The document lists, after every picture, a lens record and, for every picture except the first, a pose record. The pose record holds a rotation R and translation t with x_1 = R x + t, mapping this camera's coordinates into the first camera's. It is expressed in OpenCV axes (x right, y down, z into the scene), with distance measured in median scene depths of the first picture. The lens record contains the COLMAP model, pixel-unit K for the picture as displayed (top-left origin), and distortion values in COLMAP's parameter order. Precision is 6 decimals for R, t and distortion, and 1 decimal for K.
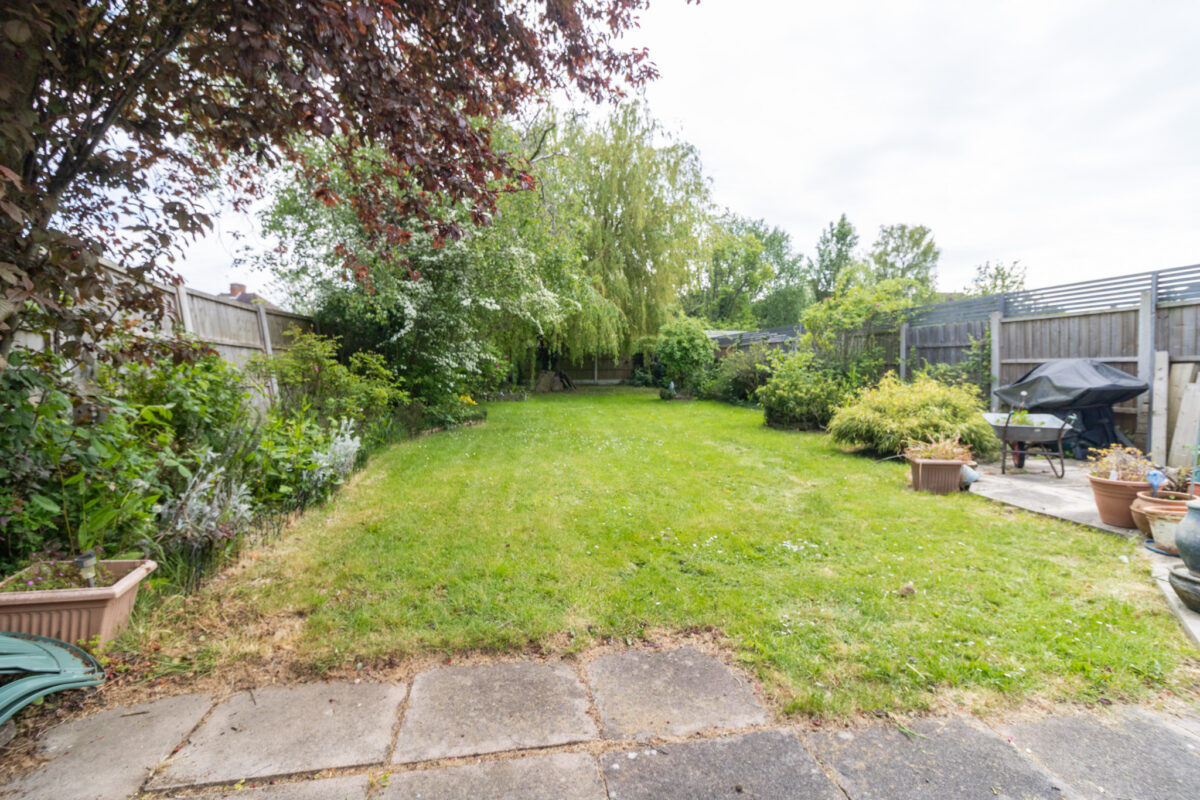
lens RADIAL K [[558.7, 0, 606.7], [0, 558.7, 395.2], [0, 0, 1]] dist [0.004249, 0.000801]
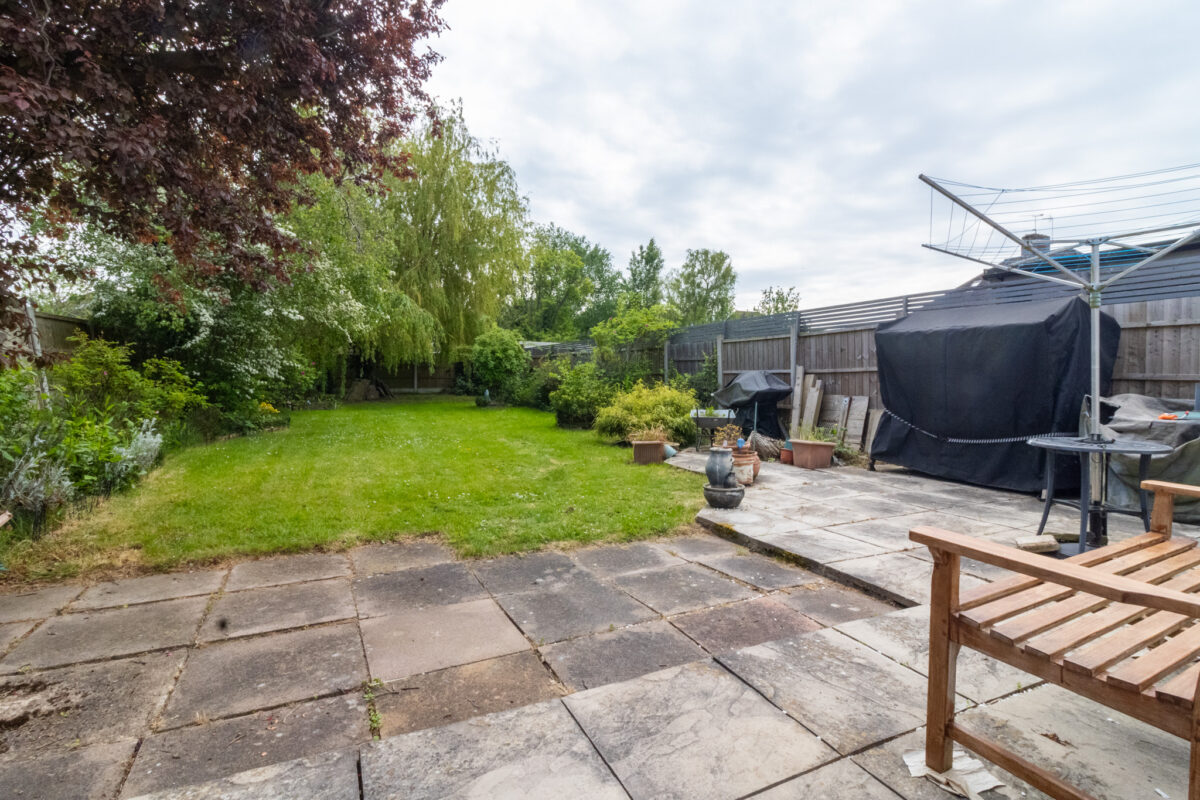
lens RADIAL K [[558.7, 0, 593.9], [0, 558.7, 394.0], [0, 0, 1]] dist [0.004249, 0.000801]
pose [[0.960157, -0.003319, 0.279443, 0.040757], [0.008529, 0.999812, -0.017431, 0.011151], [-0.279332, 0.019119, 0.960004, -0.170117]]
